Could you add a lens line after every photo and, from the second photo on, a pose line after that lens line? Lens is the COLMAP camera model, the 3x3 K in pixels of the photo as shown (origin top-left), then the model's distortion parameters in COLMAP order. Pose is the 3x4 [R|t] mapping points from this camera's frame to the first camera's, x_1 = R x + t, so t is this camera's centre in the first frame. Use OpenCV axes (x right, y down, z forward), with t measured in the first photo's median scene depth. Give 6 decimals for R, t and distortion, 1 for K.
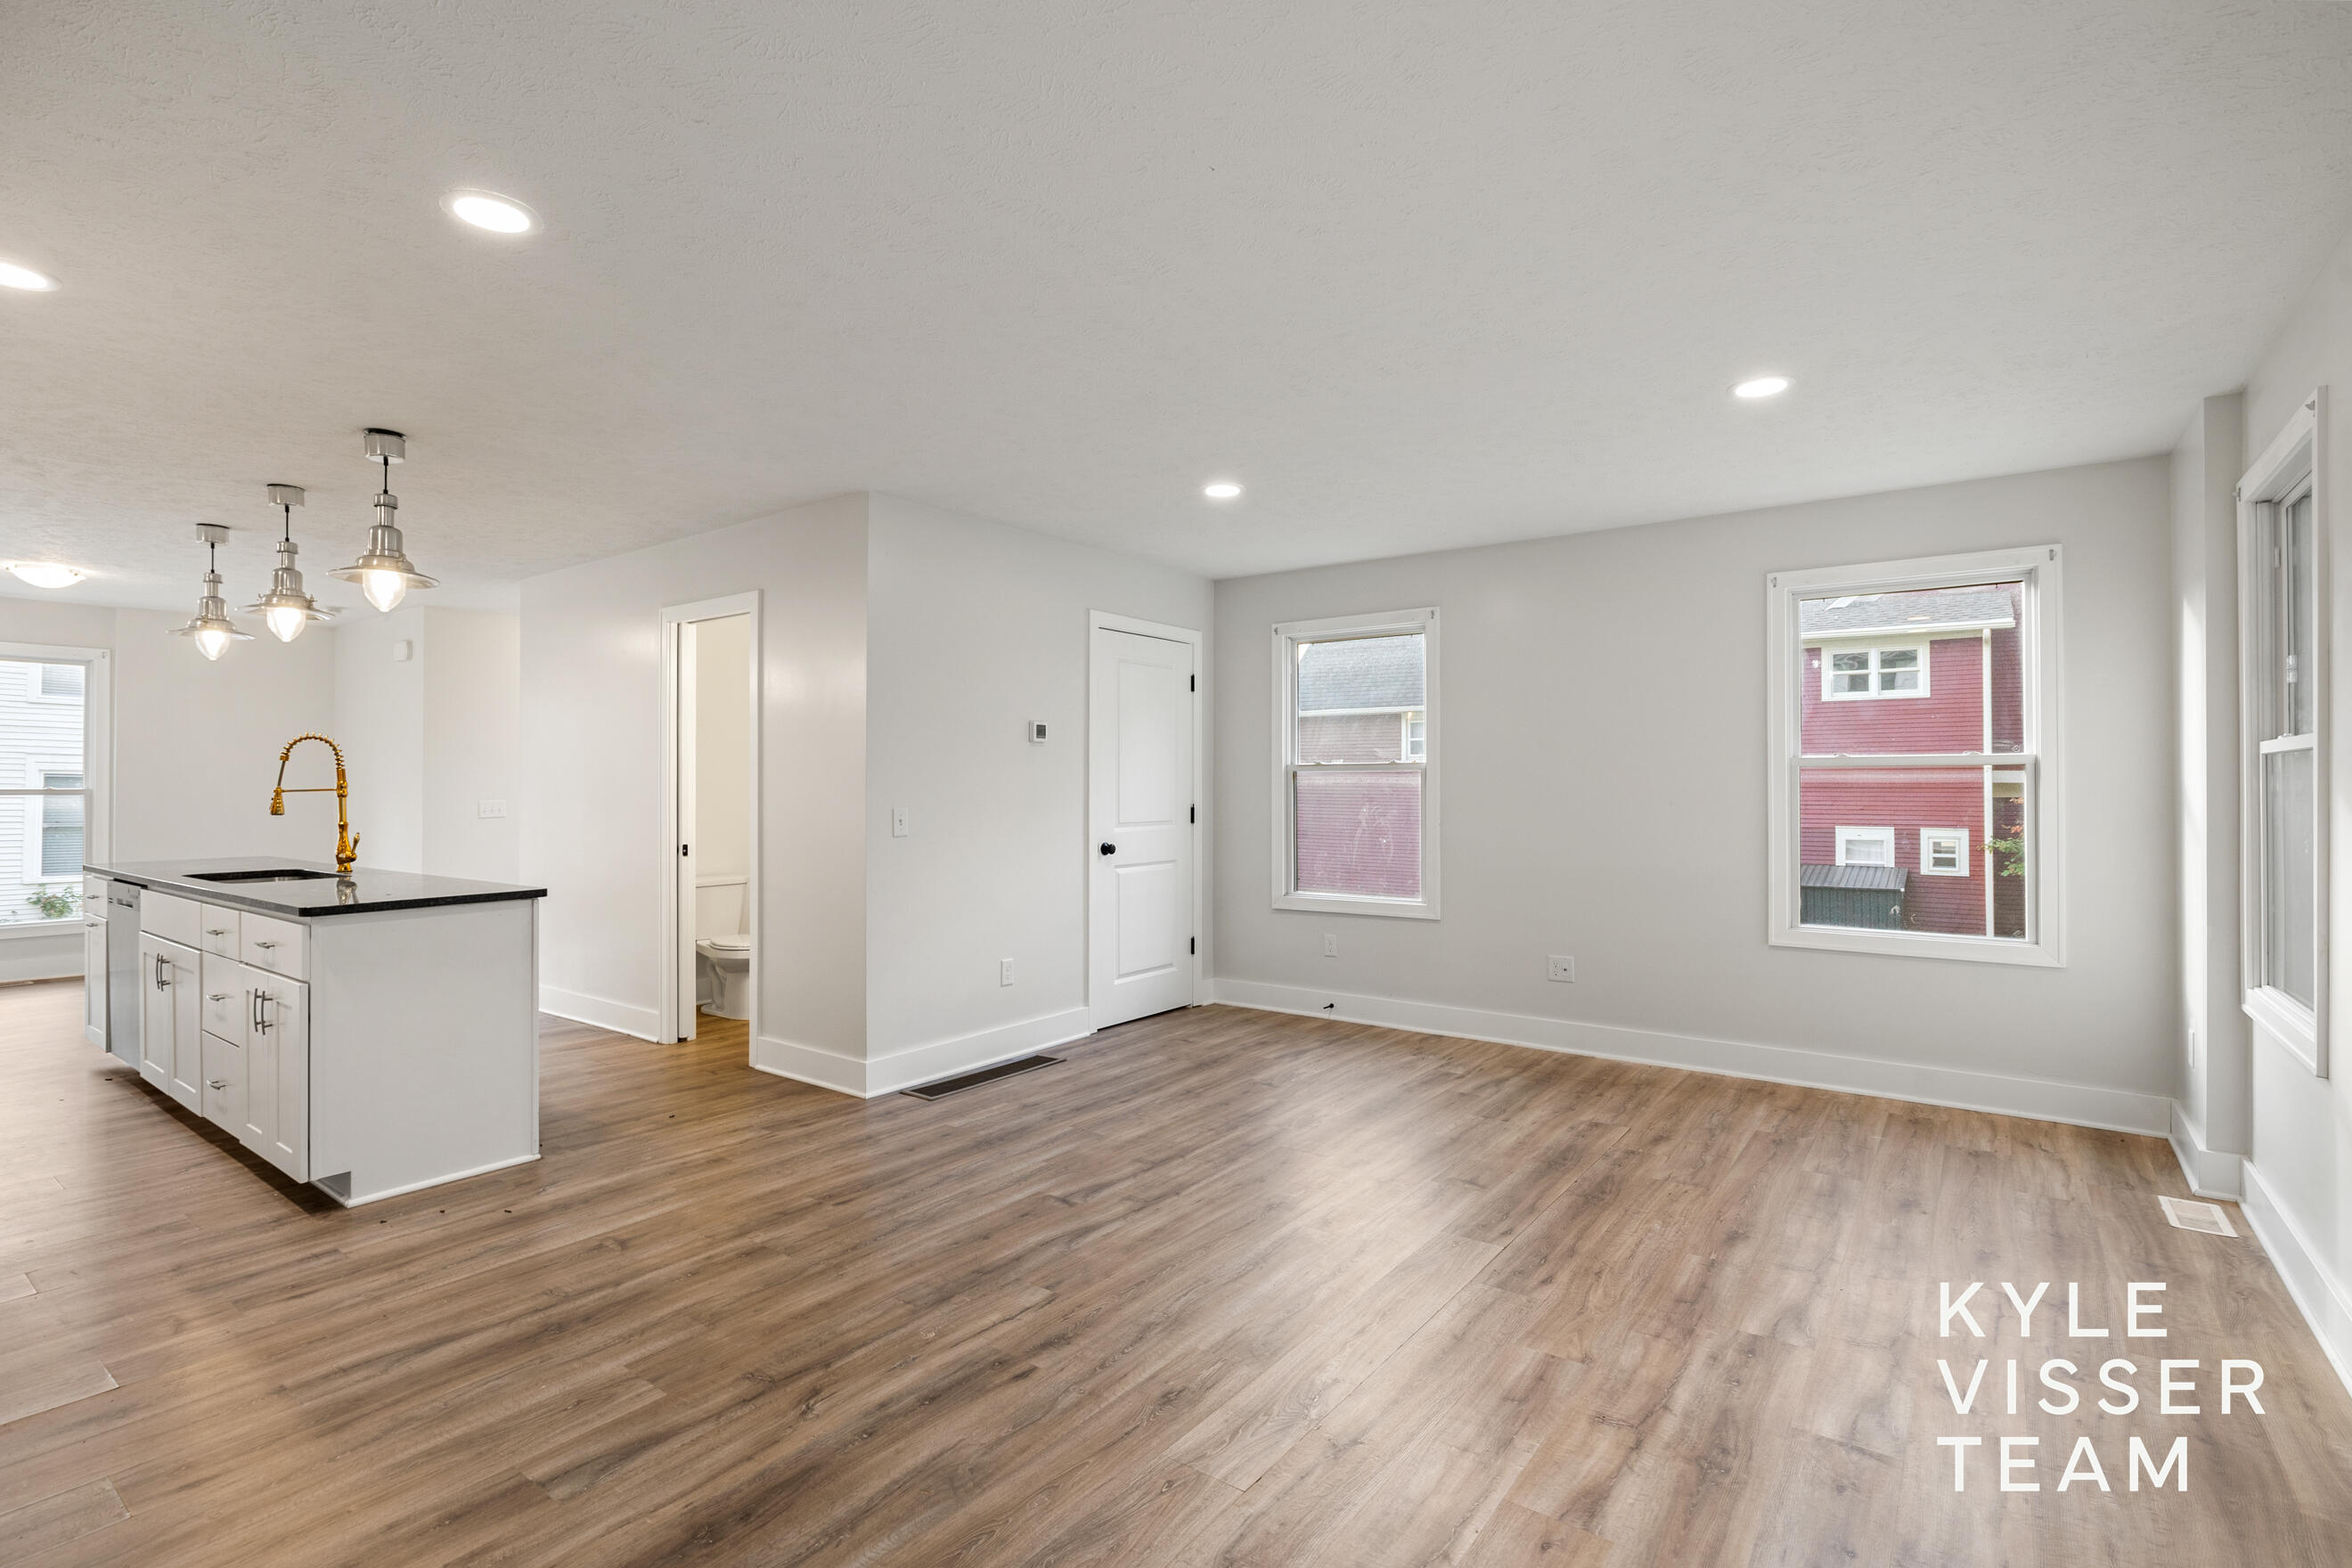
lens RADIAL K [[1104.0, 0, 1179.9], [0, 1104.0, 780.6], [0, 0, 1]] dist [-0.008617, 0.002318]
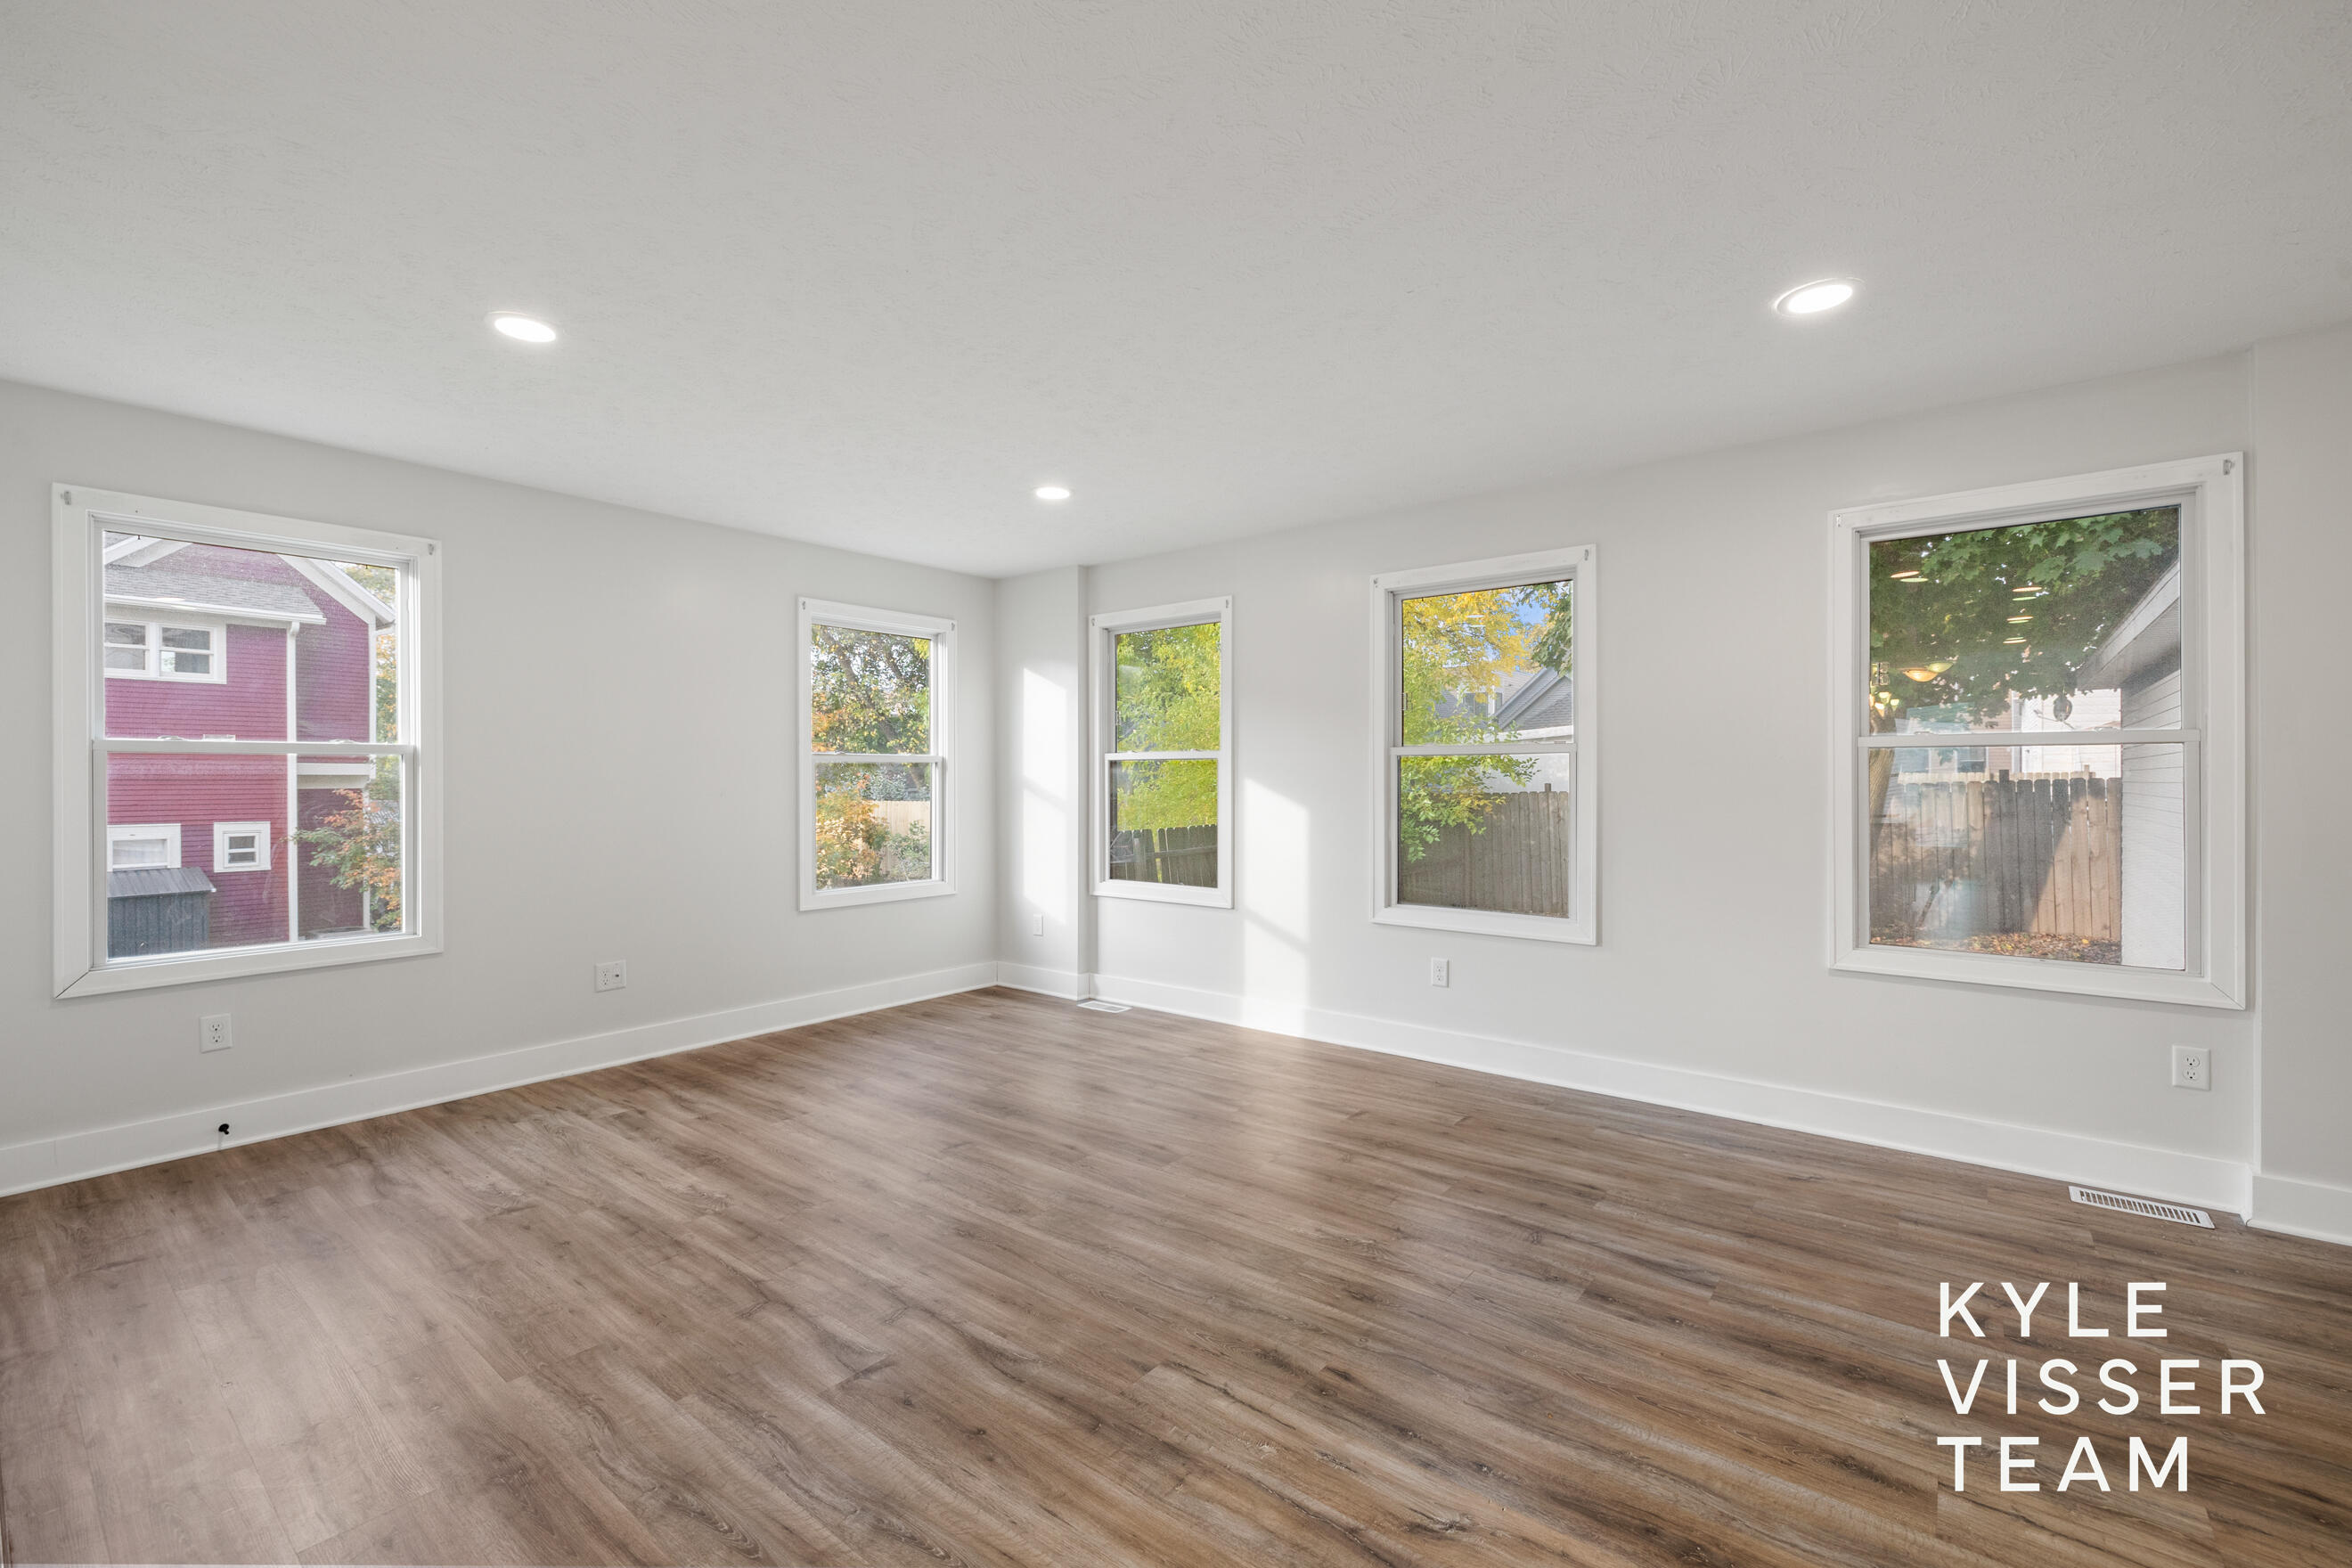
lens RADIAL K [[987.6, 0, 1180.0], [0, 987.6, 778.0], [0, 0, 1]] dist [-0.000106, -0.000171]
pose [[0.036270, -0.000893, 0.999342, -0.588312], [-0.003827, 0.999992, 0.001032, 0.004177], [-0.999335, -0.003862, 0.036266, 0.638572]]
